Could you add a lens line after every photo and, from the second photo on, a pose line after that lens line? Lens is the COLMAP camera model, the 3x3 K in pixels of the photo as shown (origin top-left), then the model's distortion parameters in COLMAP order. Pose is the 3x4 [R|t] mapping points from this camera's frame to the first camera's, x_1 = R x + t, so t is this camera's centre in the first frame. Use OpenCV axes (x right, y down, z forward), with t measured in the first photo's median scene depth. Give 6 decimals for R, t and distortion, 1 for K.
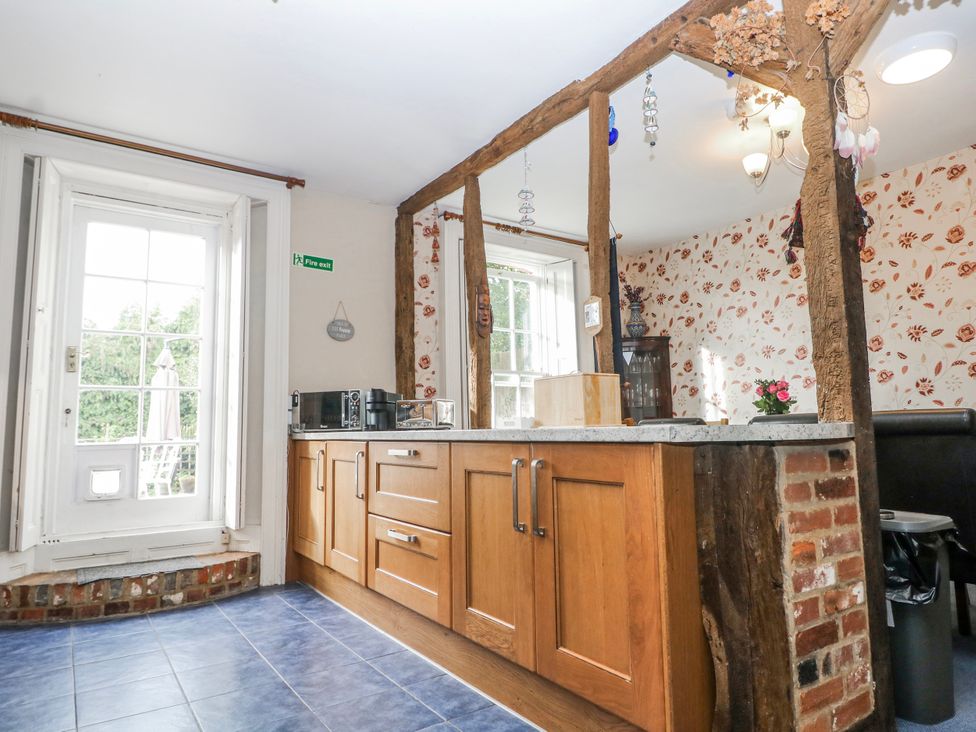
lens RADIAL K [[593.4, 0, 482.1], [0, 593.4, 364.2], [0, 0, 1]] dist [0.010834, -0.015910]
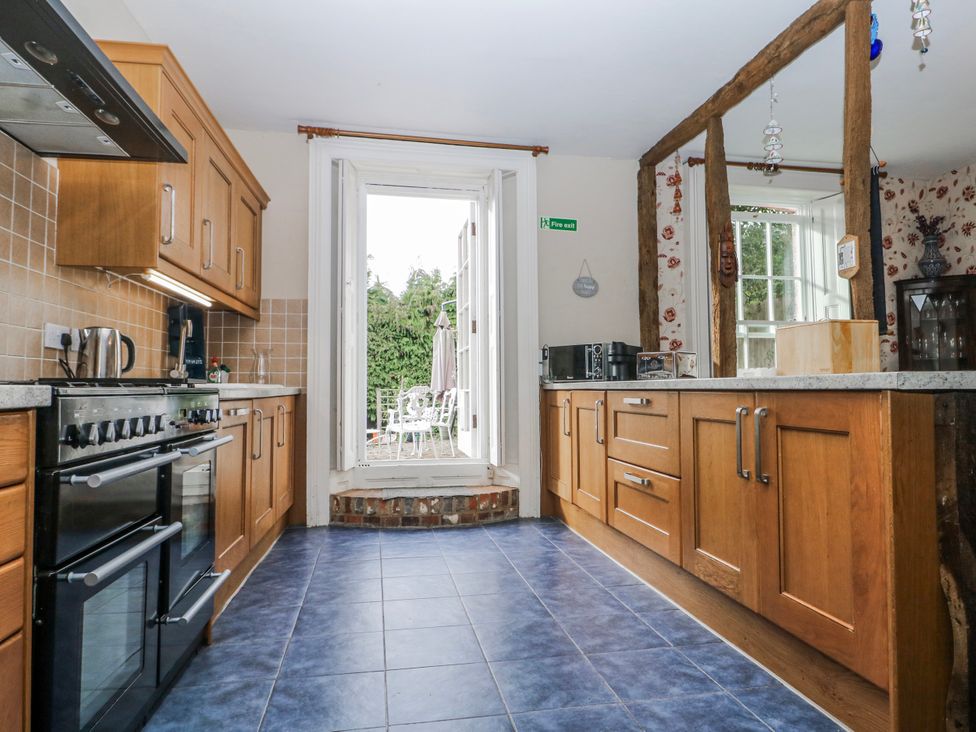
lens RADIAL K [[593.4, 0, 497.9], [0, 593.4, 362.0], [0, 0, 1]] dist [0.010834, -0.015910]
pose [[0.920045, -0.002000, -0.391808, 0.040849], [0.029800, 0.997448, 0.064886, 0.003207], [0.390678, -0.071374, 0.917756, -0.044337]]
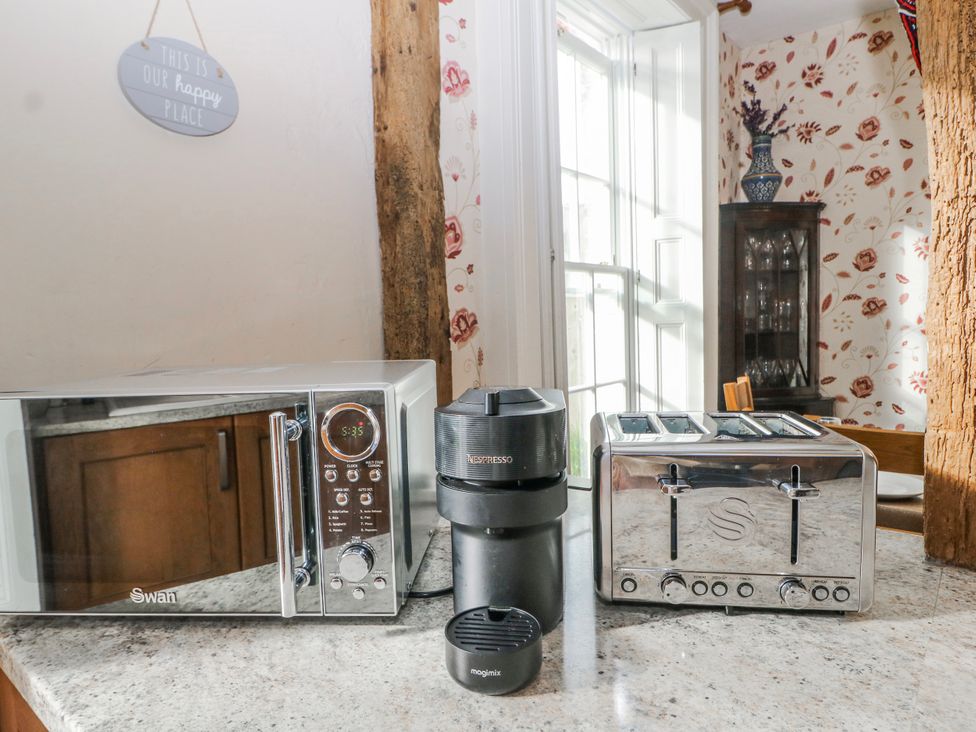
lens RADIAL K [[593.4, 0, 480.1], [0, 593.4, 368.7], [0, 0, 1]] dist [0.010834, -0.015910]
pose [[0.957761, -0.033309, 0.285629, -0.257350], [-0.023622, 0.980799, 0.193586, 0.006241], [-0.286593, -0.192156, 0.938584, 0.948504]]
